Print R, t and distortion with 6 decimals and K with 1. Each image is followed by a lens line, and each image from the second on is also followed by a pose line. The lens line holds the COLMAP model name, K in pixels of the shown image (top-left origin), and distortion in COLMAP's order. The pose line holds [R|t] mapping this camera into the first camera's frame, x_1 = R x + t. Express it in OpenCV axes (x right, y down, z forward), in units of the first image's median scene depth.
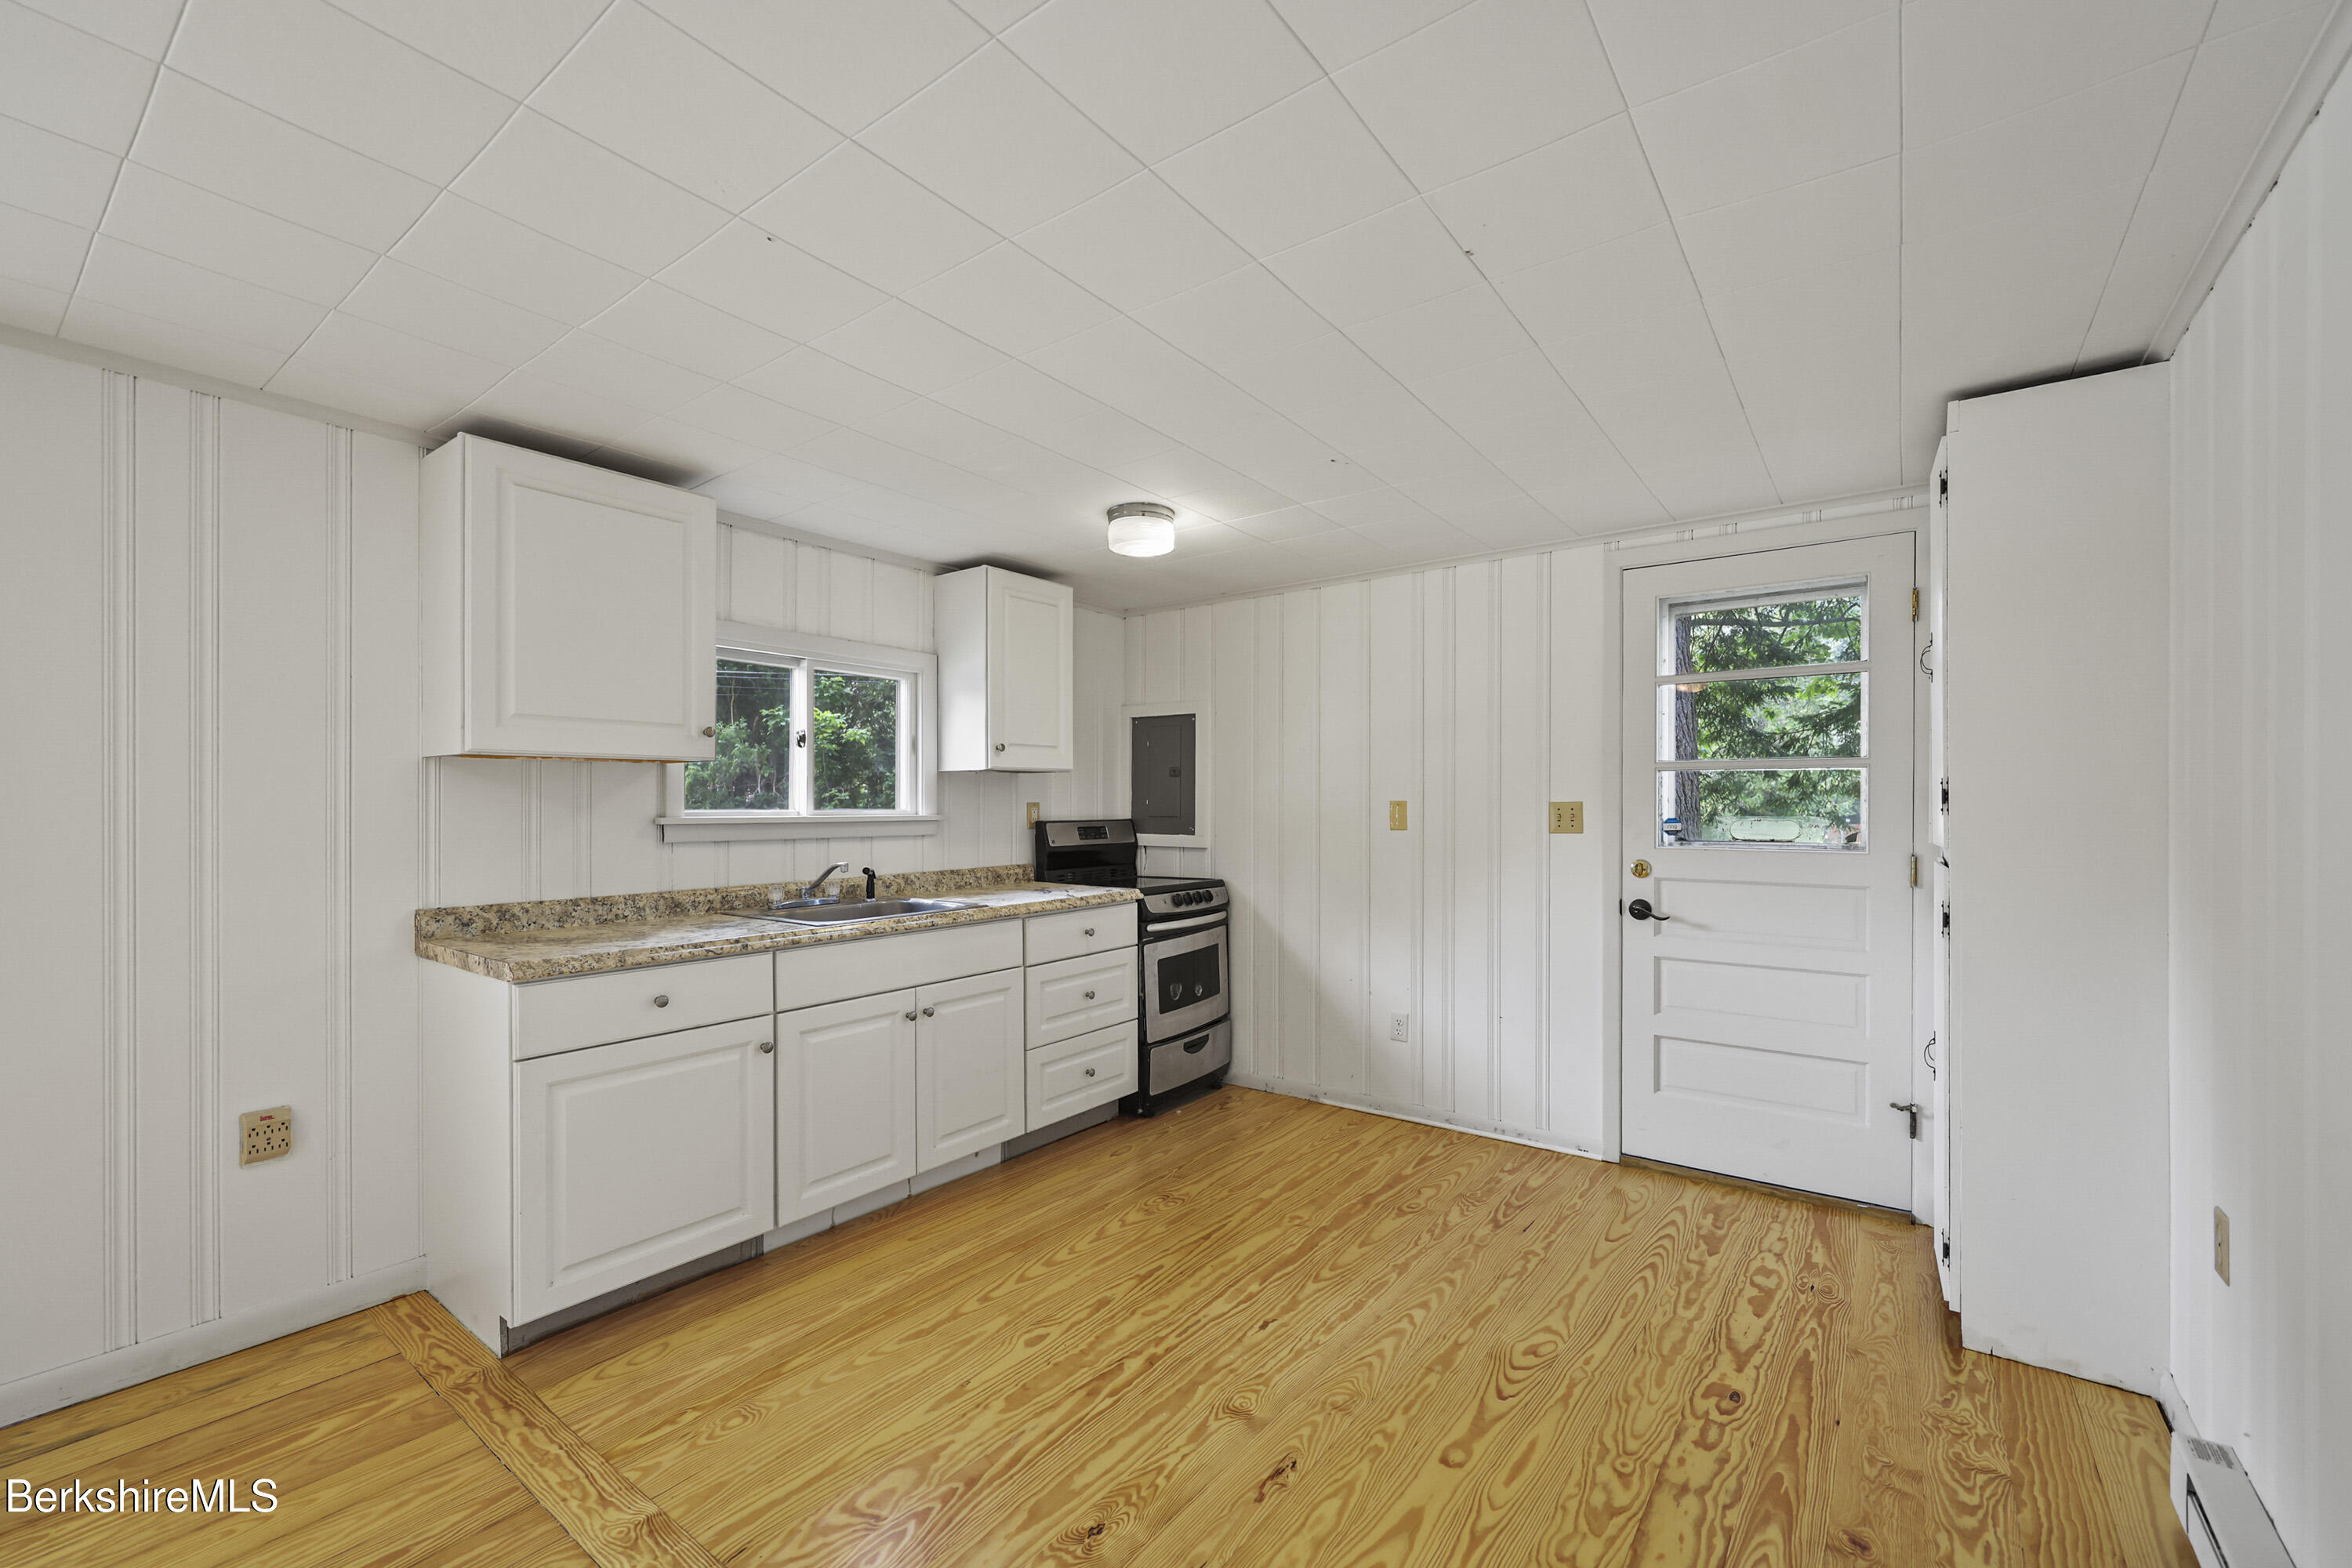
lens RADIAL K [[954.1, 0, 1195.6], [0, 954.1, 812.5], [0, 0, 1]] dist [-0.001652, 0.000140]
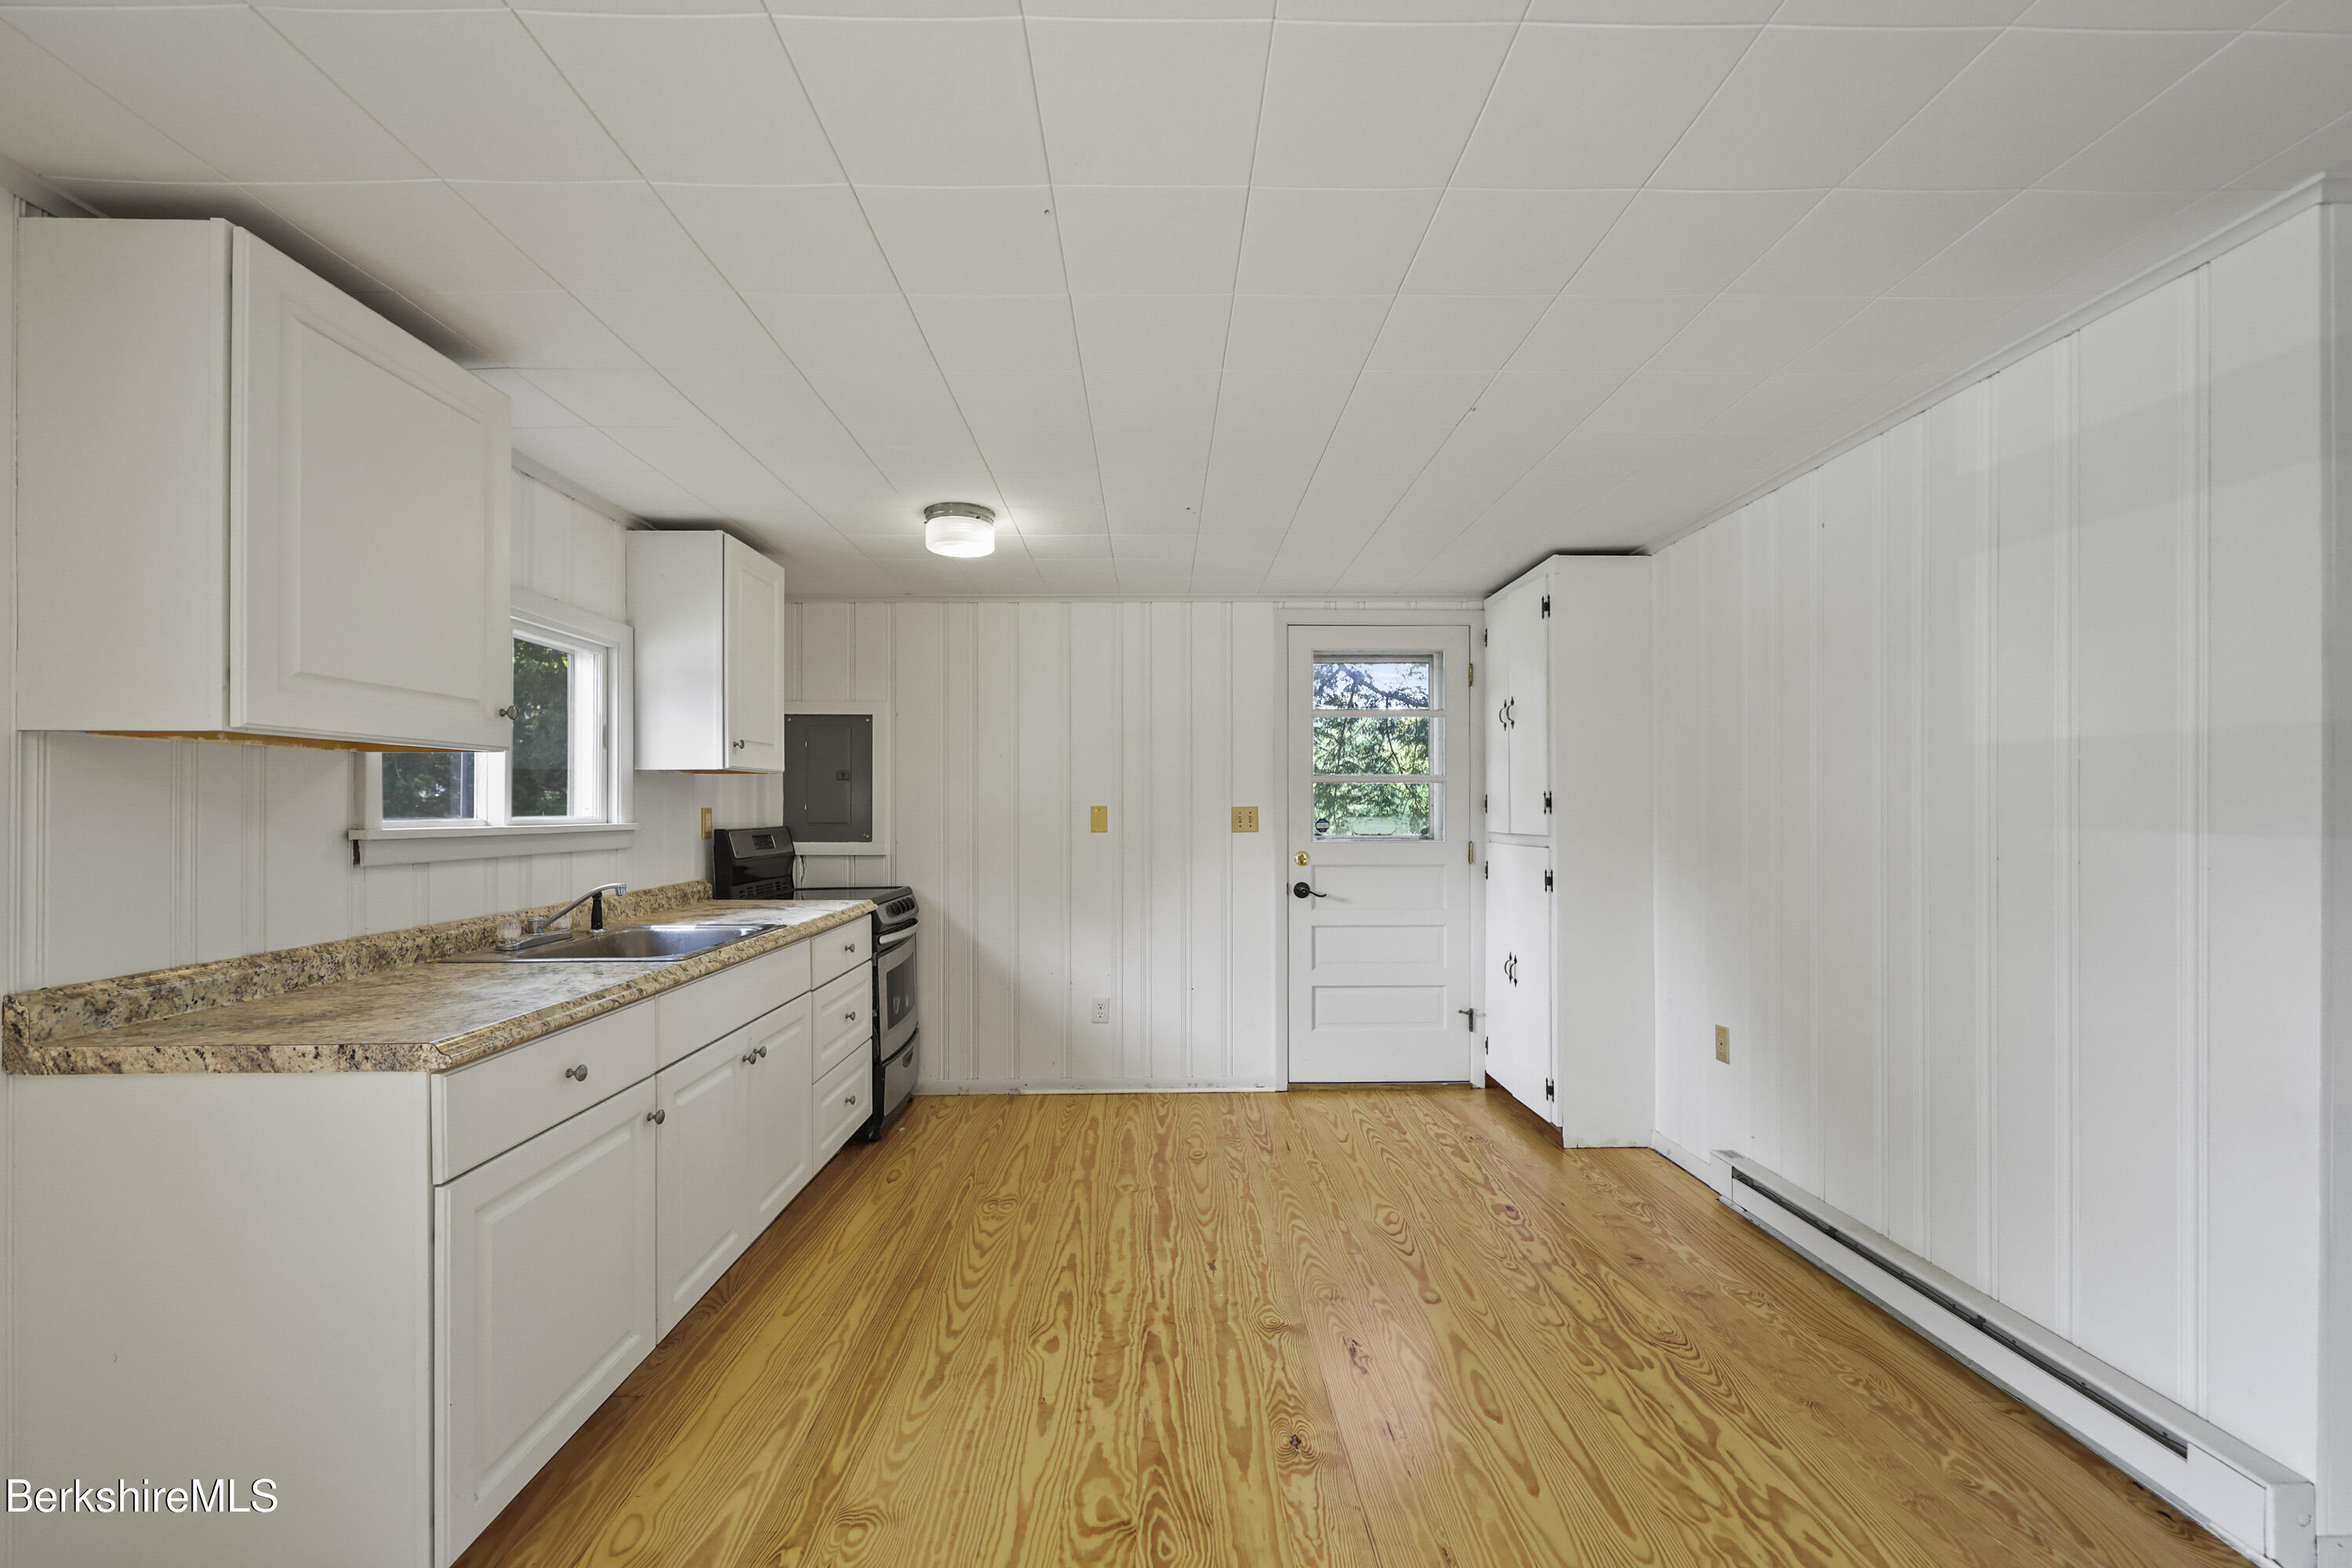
lens RADIAL K [[954.1, 0, 1170.6], [0, 954.1, 809.8], [0, 0, 1]] dist [-0.001652, 0.000140]
pose [[0.792833, -0.002407, 0.609434, -0.524642], [0.006902, 0.999964, -0.005030, -0.001630], [-0.609400, 0.008194, 0.792821, 0.098791]]
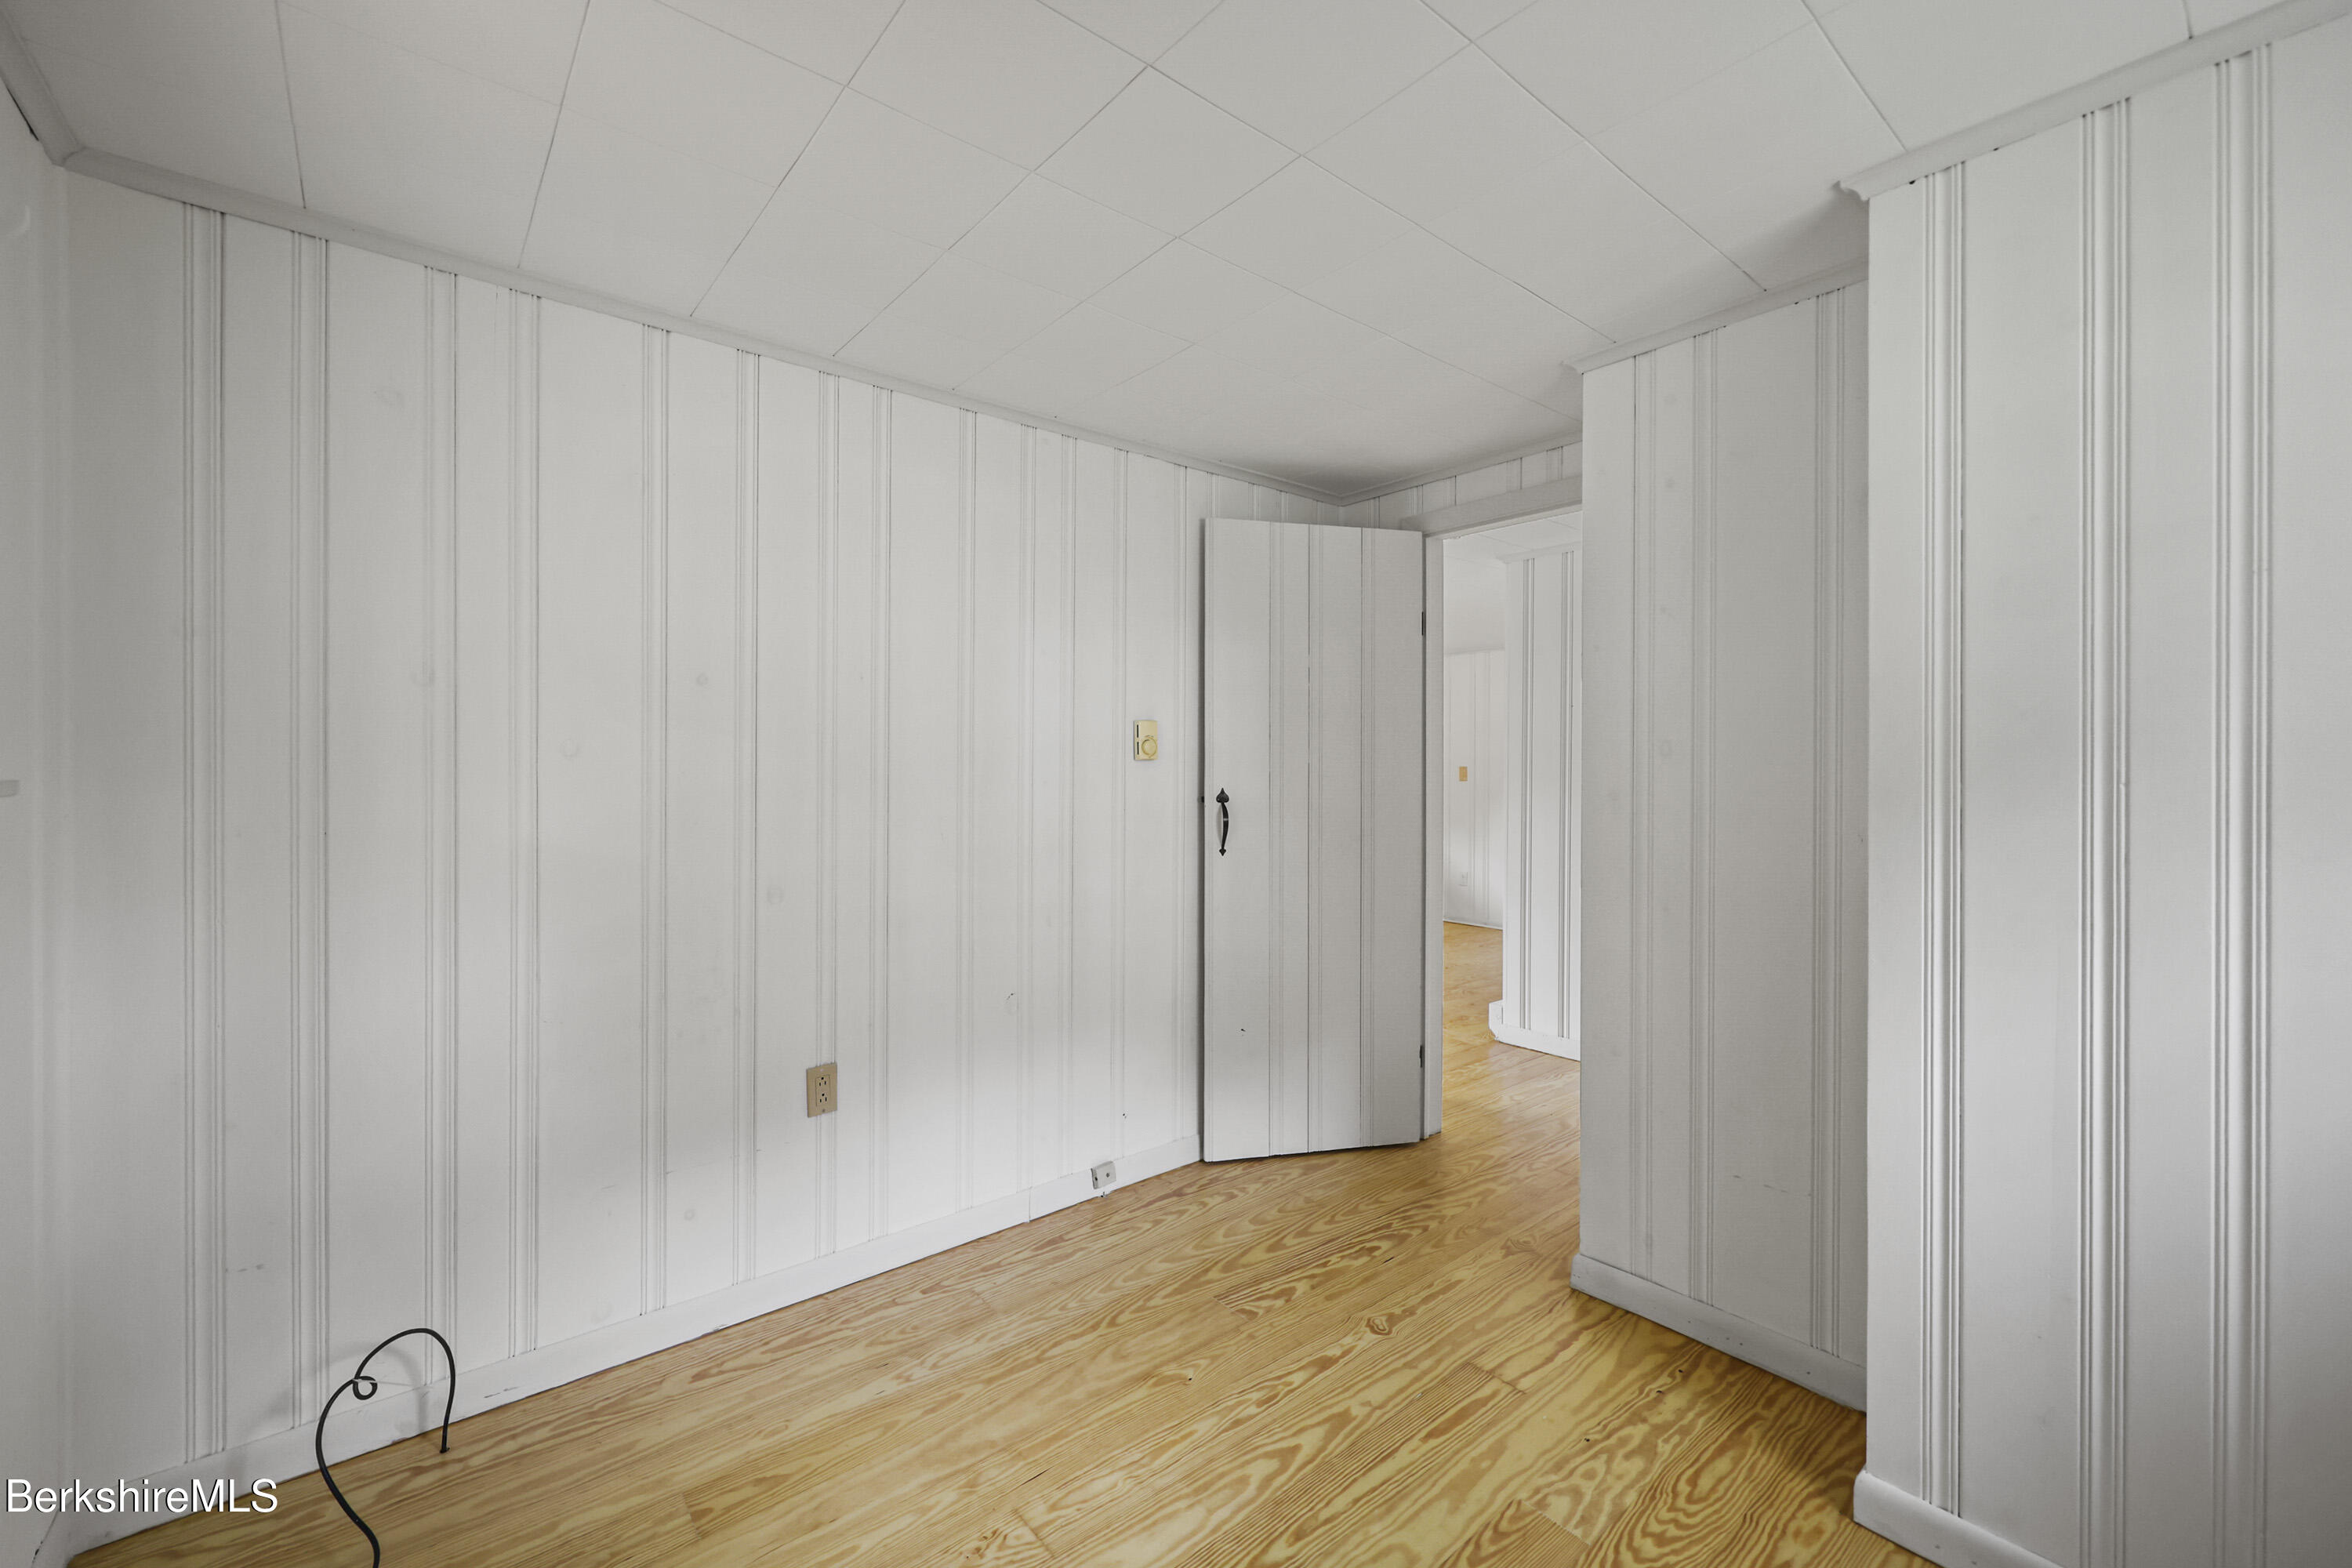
lens RADIAL K [[954.1, 0, 1171.8], [0, 954.1, 777.5], [0, 0, 1]] dist [-0.001652, 0.000140]
pose [[0.970694, 0.001122, -0.240318, 0.133443], [-0.001833, 0.999995, -0.002738, 0.023447], [0.240313, 0.003098, 0.970690, -1.445295]]
